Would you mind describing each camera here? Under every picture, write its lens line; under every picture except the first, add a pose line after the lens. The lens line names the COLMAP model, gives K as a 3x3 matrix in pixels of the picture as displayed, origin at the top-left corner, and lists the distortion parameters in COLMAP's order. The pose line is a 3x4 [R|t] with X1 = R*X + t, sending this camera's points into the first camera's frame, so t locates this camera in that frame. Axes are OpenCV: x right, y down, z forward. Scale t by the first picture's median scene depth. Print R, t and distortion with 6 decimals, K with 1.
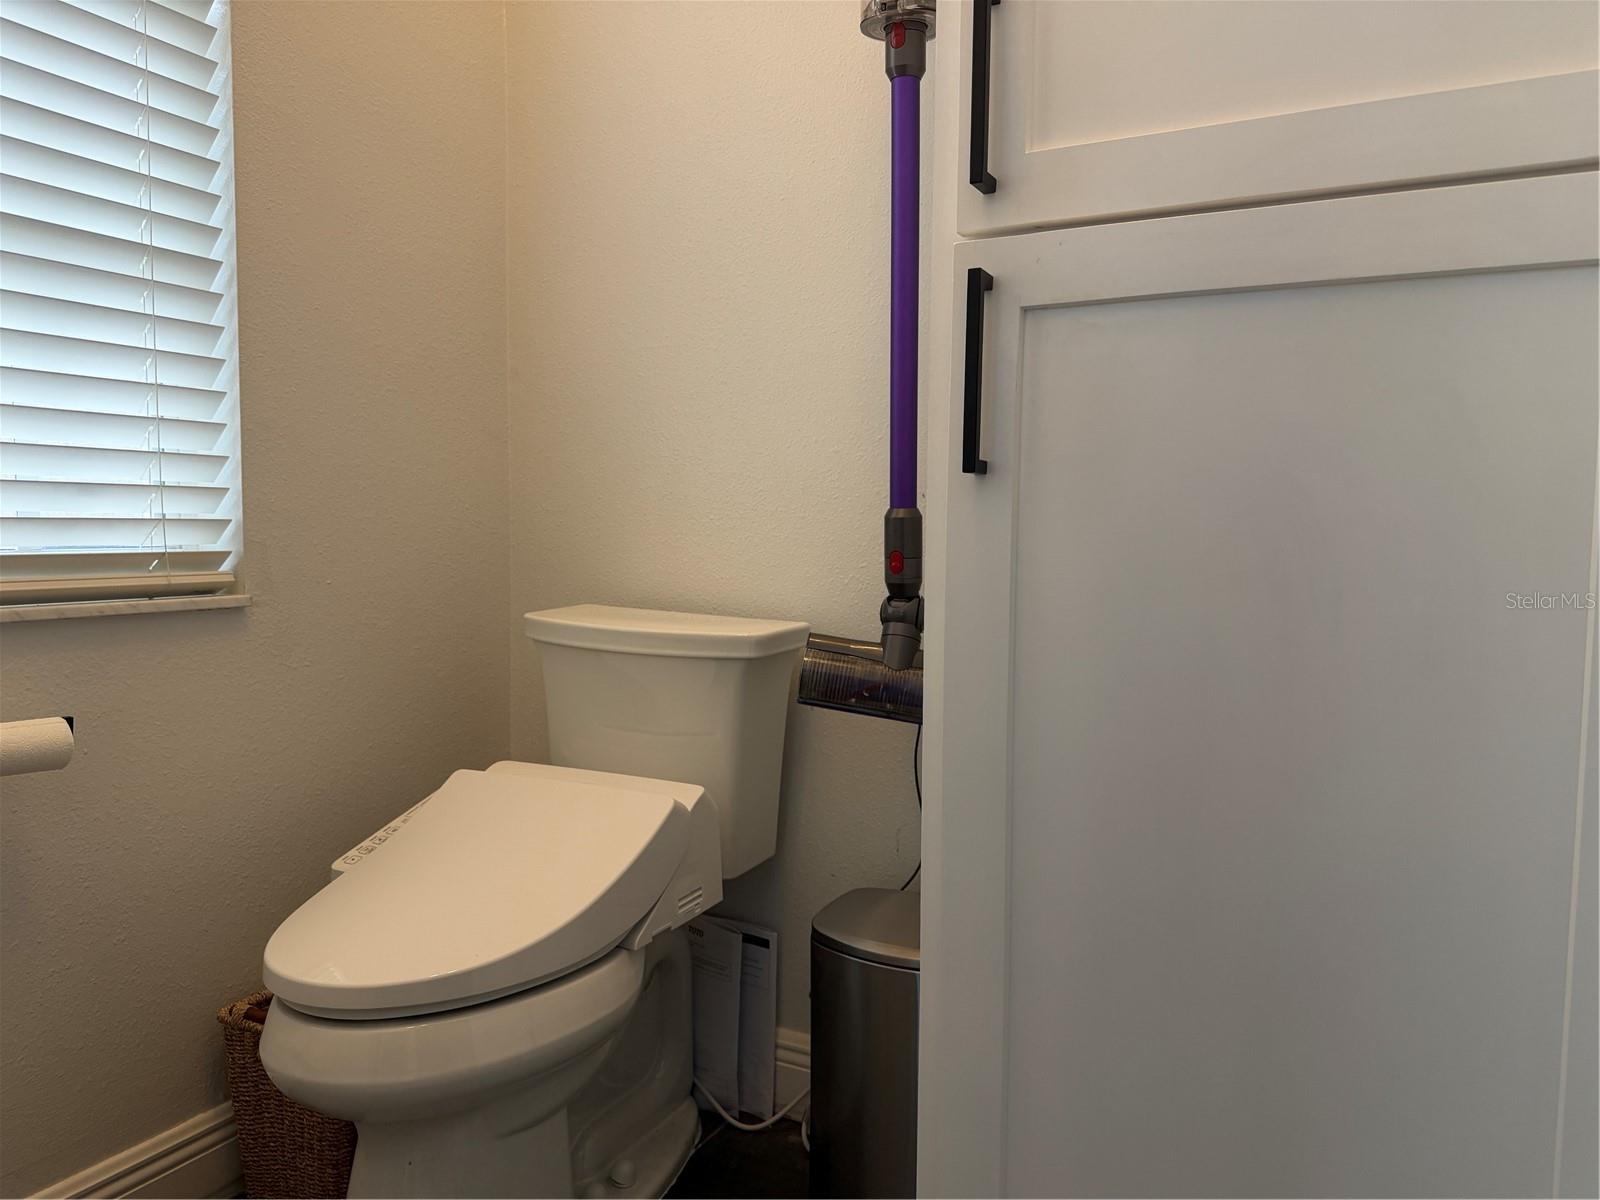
lens RADIAL K [[1121.7, 0, 800.1], [0, 1121.7, 602.8], [0, 0, 1]] dist [0.125228, -0.156772]
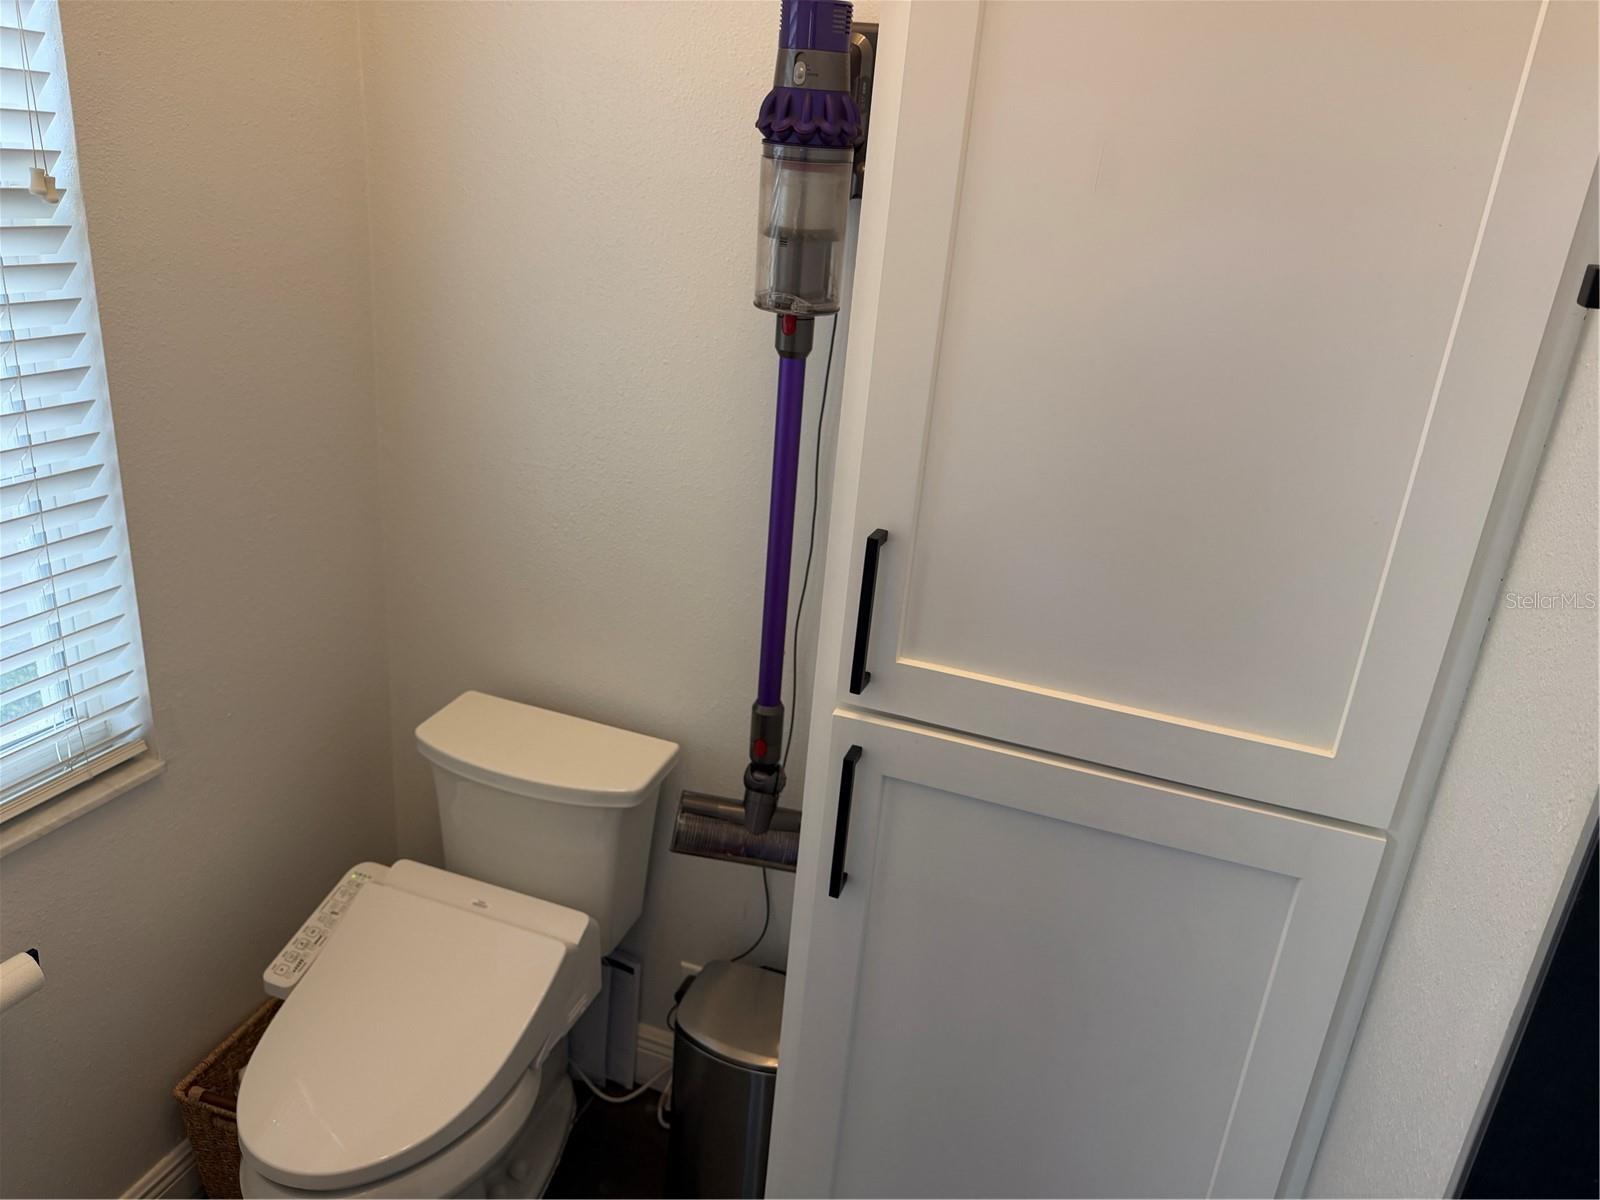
lens RADIAL K [[1133.7, 0, 799.6], [0, 1133.7, 599.6], [0, 0, 1]] dist [0.024001, -0.026950]
pose [[0.987273, 0.019618, 0.157817, -0.059411], [-0.065453, 0.954542, 0.290801, -0.506456], [-0.144938, -0.297429, 0.943678, -0.059307]]
